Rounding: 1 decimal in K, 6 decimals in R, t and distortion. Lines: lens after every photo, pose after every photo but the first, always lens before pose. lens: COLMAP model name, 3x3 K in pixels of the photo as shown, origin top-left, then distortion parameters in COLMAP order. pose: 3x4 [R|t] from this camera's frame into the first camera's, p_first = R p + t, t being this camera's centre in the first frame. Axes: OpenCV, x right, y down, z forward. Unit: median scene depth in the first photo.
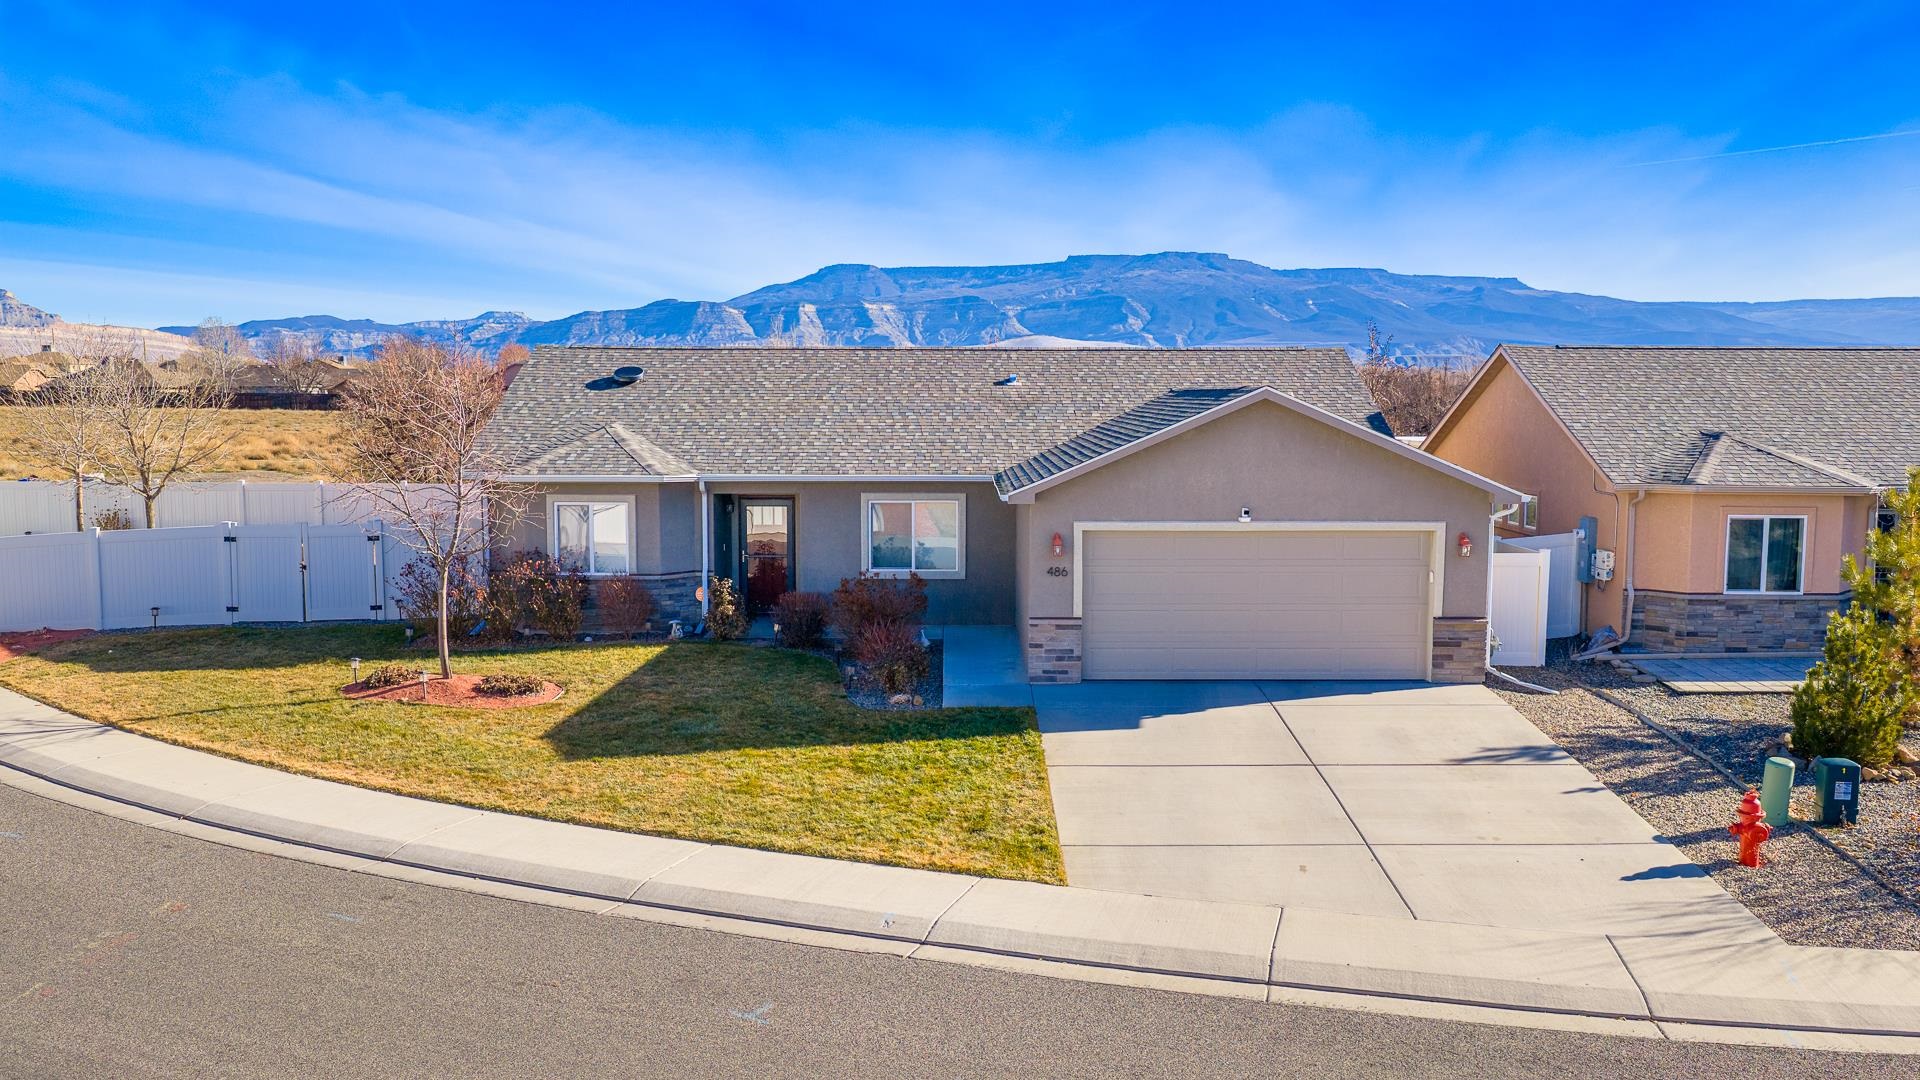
lens RADIAL K [[1588.8, 0, 971.5], [0, 1588.8, 547.1], [0, 0, 1]] dist [0.019621, -0.043121]
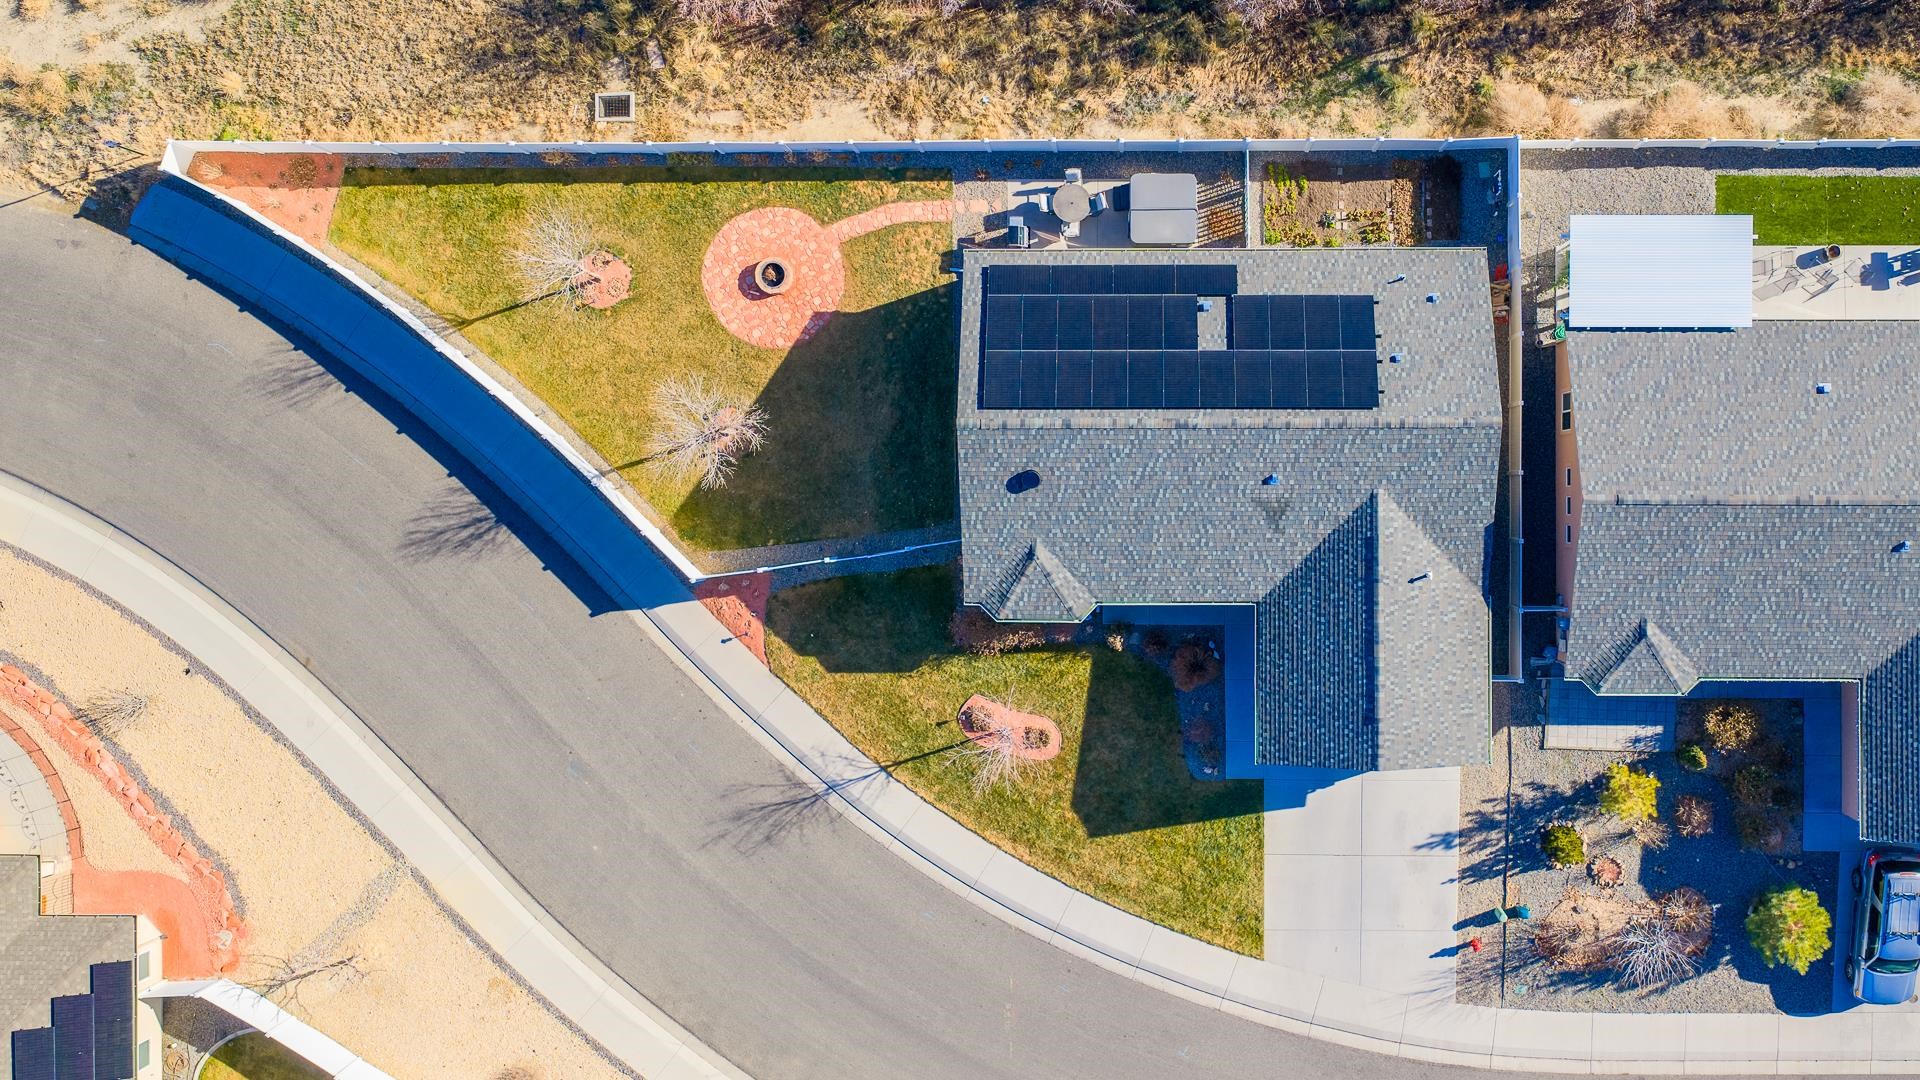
lens RADIAL K [[1853.3, 0, 1111.1], [0, 1853.3, 471.5], [0, 0, 1]] dist [0.006504, 0.000000]
pose [[0.999893, 0.006193, -0.013273, -0.151746], [0.012532, 0.107364, 0.994141, -2.639261], [0.007582, -0.994201, 0.107275, 1.103836]]
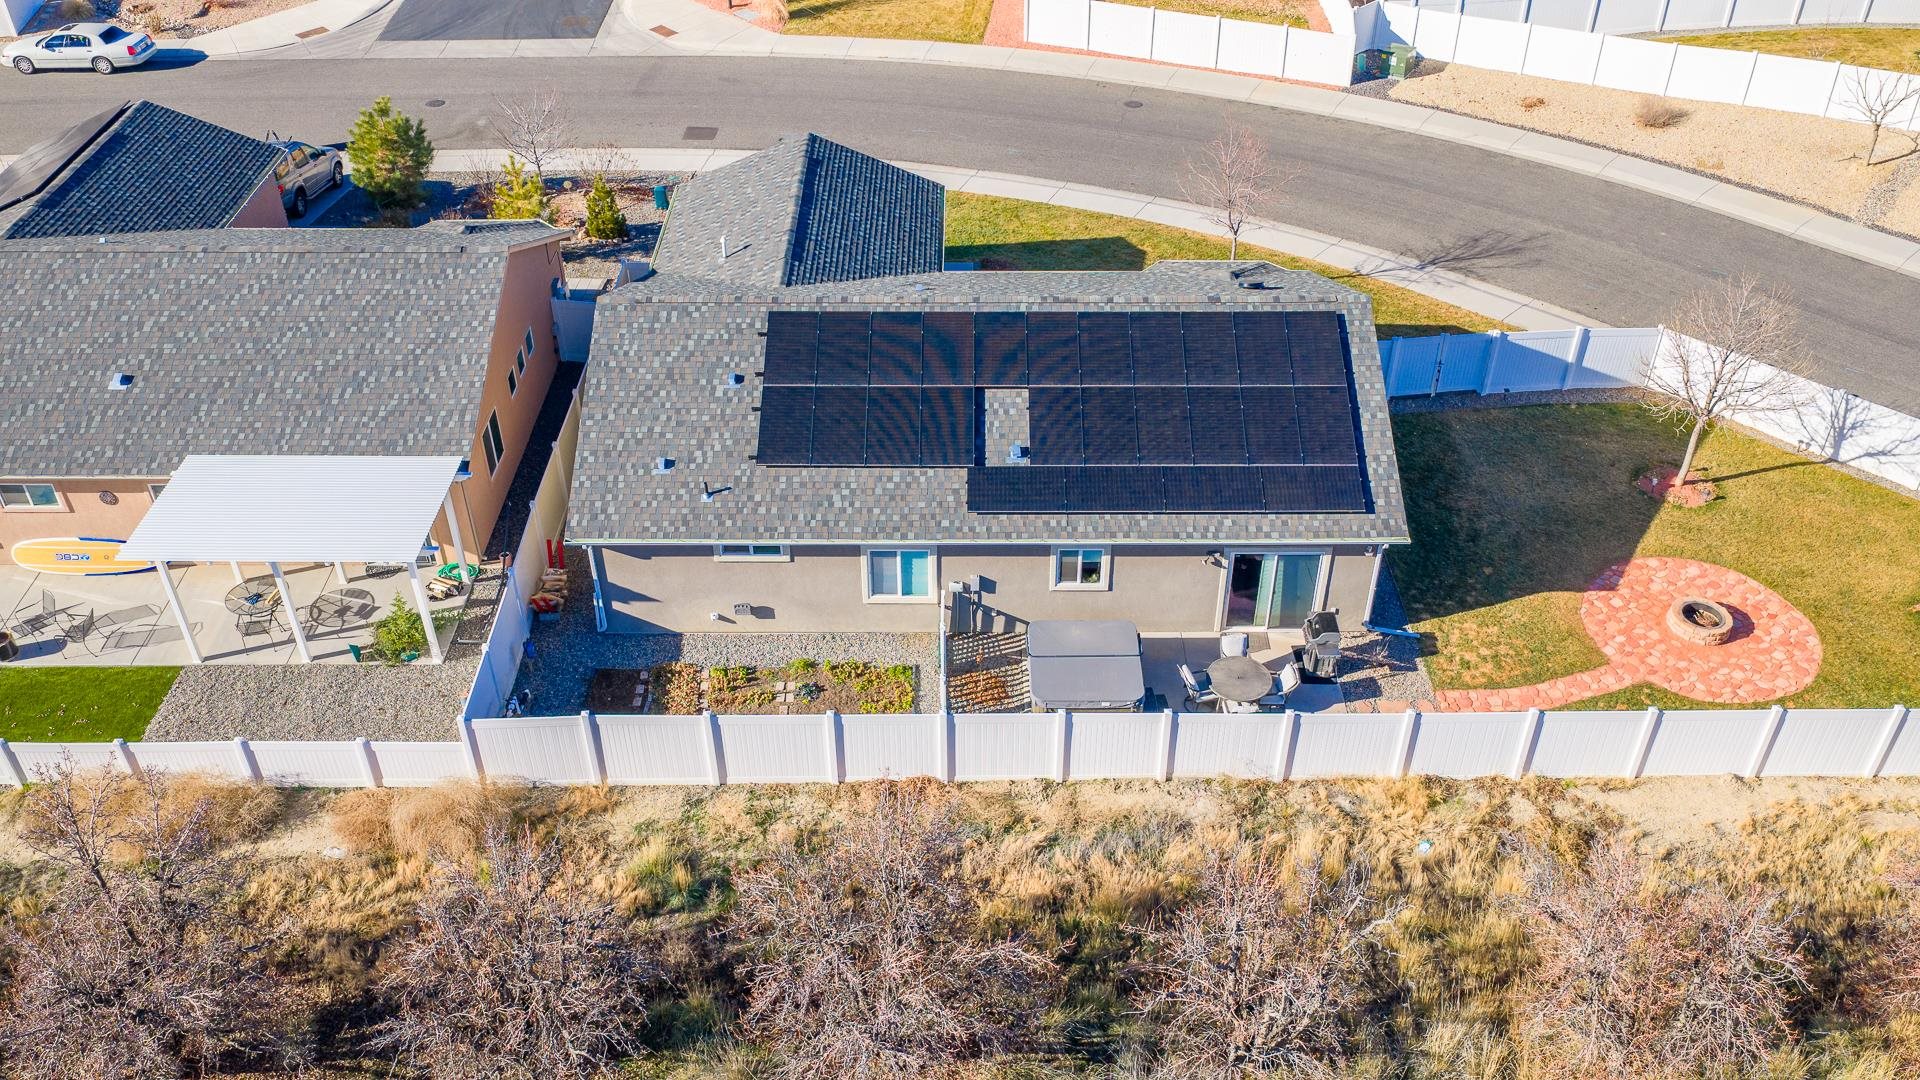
lens RADIAL K [[1588.8, 0, 964.0], [0, 1588.8, 540.0], [0, 0, 1]] dist [0.019621, -0.043121]
pose [[-0.999974, -0.004426, 0.005614, -0.017833], [0.000565, 0.733931, 0.679224, -1.032454], [-0.007126, 0.679210, -0.733909, 2.693484]]
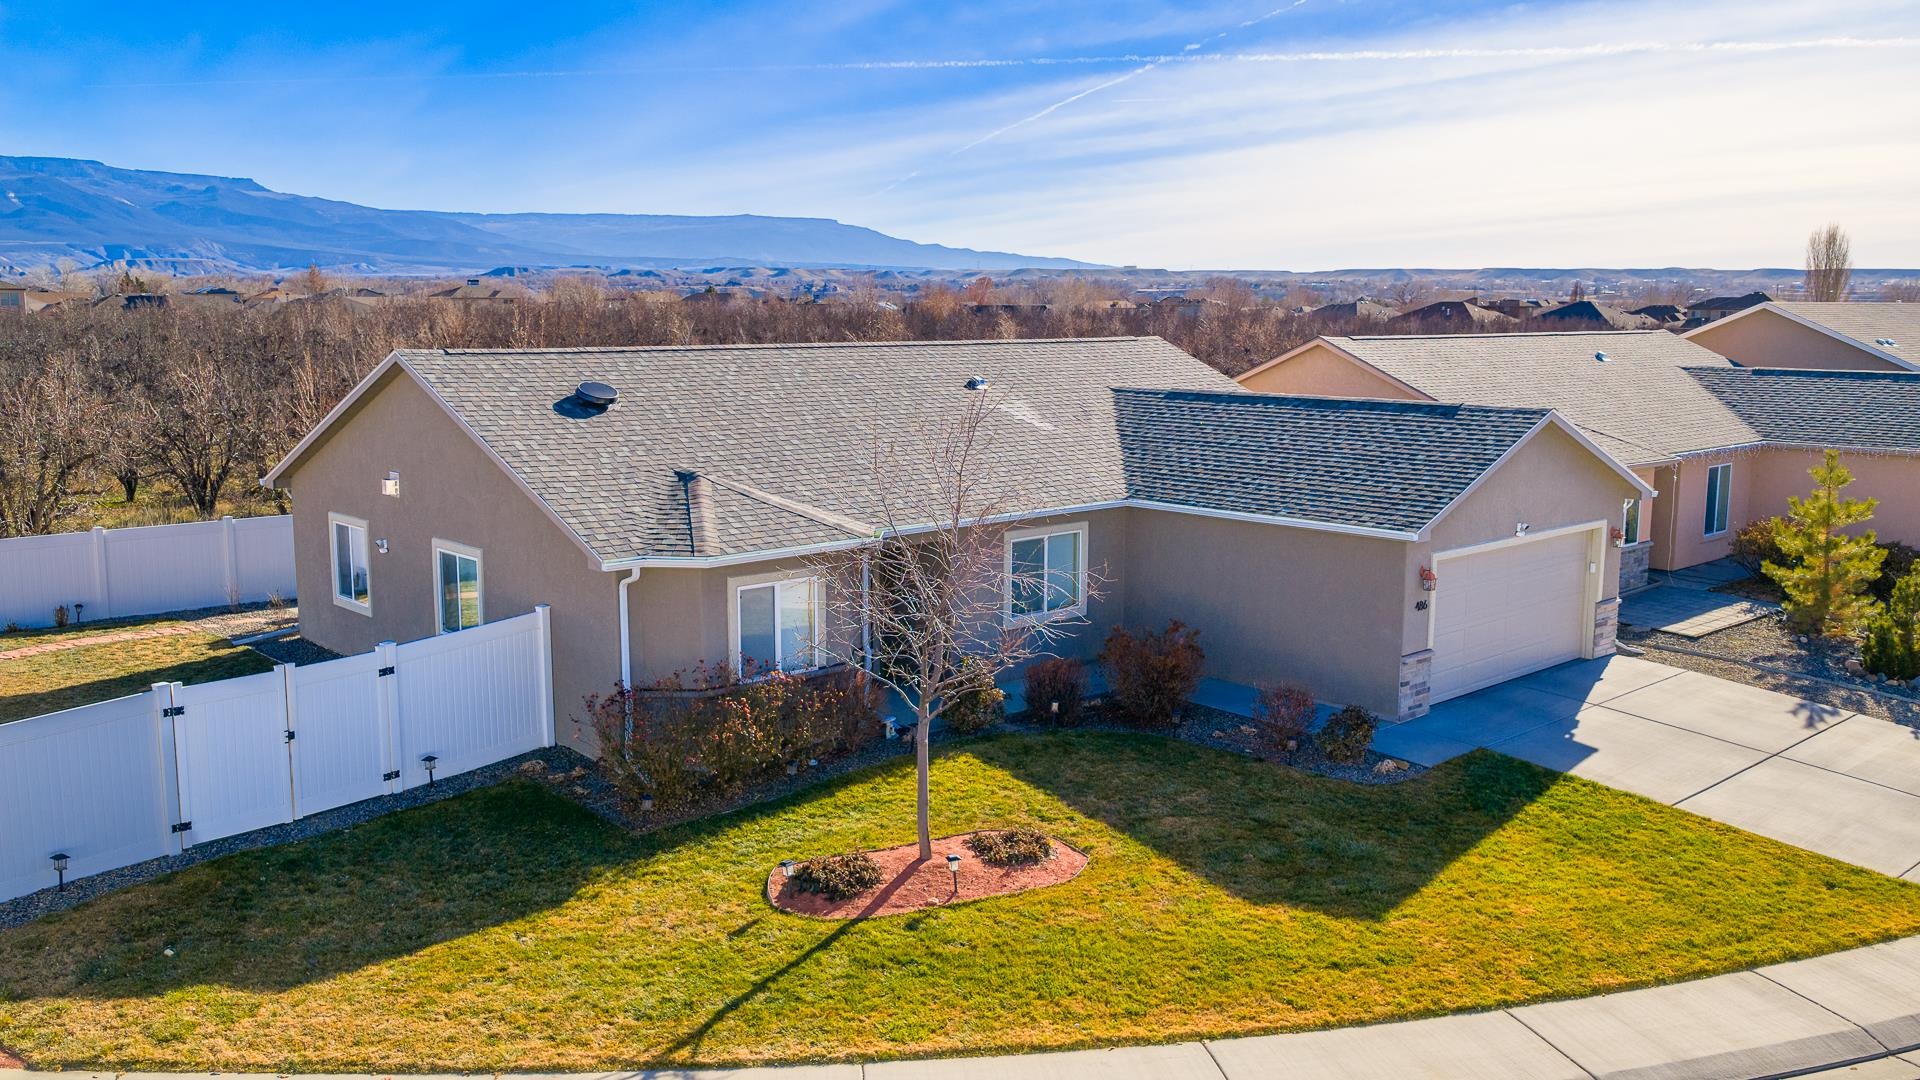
lens RADIAL K [[1588.8, 0, 977.2], [0, 1588.8, 538.9], [0, 0, 1]] dist [0.019621, -0.043121]
pose [[0.735463, -0.099493, 0.670220, -0.797699], [0.064404, 0.994947, 0.077024, -0.118451], [-0.674497, -0.013484, 0.738154, 0.460574]]
